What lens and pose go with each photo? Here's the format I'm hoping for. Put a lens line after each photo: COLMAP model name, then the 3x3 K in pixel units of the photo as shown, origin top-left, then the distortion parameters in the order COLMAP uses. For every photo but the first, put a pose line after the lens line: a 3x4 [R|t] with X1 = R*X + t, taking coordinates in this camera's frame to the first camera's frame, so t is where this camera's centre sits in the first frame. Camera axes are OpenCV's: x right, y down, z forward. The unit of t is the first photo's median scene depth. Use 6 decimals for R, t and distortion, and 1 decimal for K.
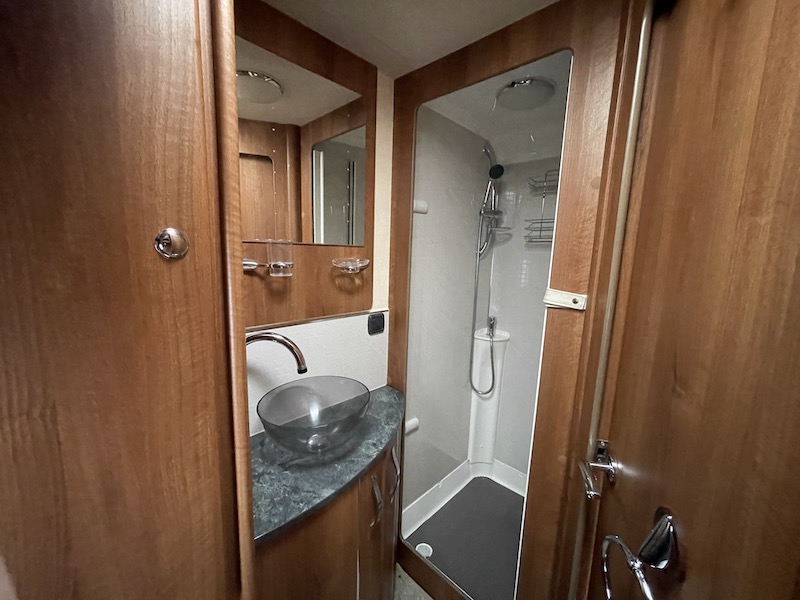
lens RADIAL K [[318.8, 0, 398.2], [0, 318.8, 302.0], [0, 0, 1]] dist [-0.007839, 0.000573]
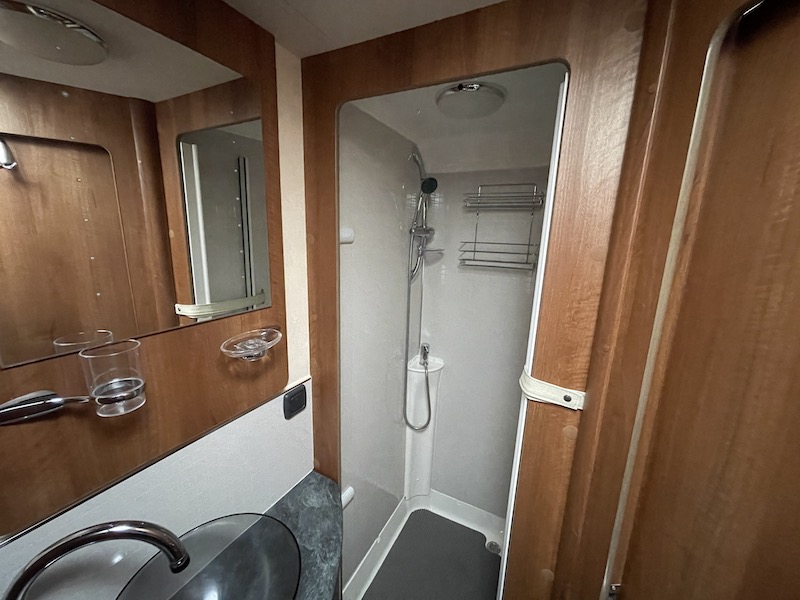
lens RADIAL K [[318.8, 0, 398.2], [0, 318.8, 302.0], [0, 0, 1]] dist [-0.007839, 0.000573]
pose [[0.957922, -0.060625, 0.280555, -0.031719], [0.043230, 0.996763, 0.067787, -0.188335], [-0.283756, -0.052806, 0.957441, 0.227567]]
